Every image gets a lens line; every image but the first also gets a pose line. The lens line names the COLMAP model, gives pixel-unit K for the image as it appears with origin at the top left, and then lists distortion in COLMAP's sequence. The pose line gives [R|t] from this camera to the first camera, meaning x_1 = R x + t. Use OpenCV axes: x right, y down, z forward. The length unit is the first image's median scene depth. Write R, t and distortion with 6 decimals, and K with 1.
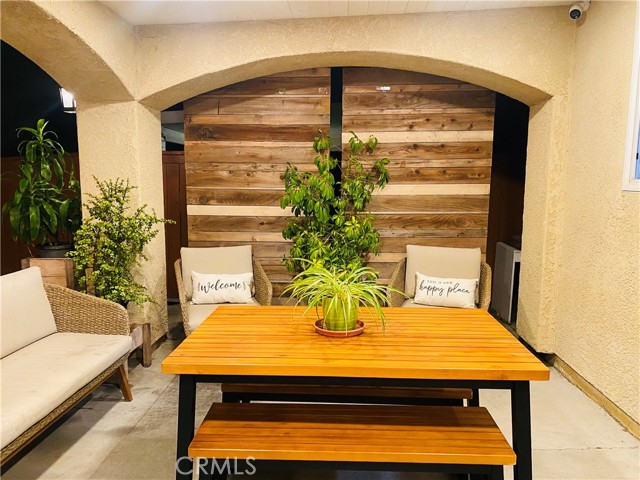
lens RADIAL K [[488.9, 0, 319.7], [0, 488.9, 242.3], [0, 0, 1]] dist [0.045553, -0.031115]
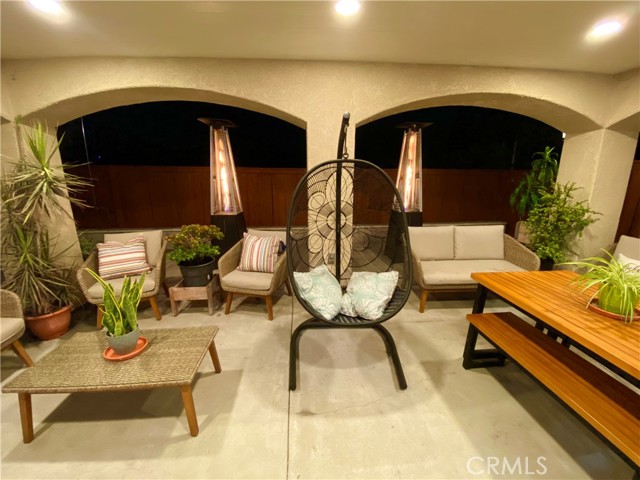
lens RADIAL K [[259.3, 0, 319.3], [0, 259.3, 241.1], [0, 0, 1]] dist [0.000108, 0.000002]
pose [[0.143202, 0.255212, -0.956222, 0.349151], [-0.141749, 0.961507, 0.235394, -0.030214], [0.979490, 0.101835, 0.173866, 0.084424]]
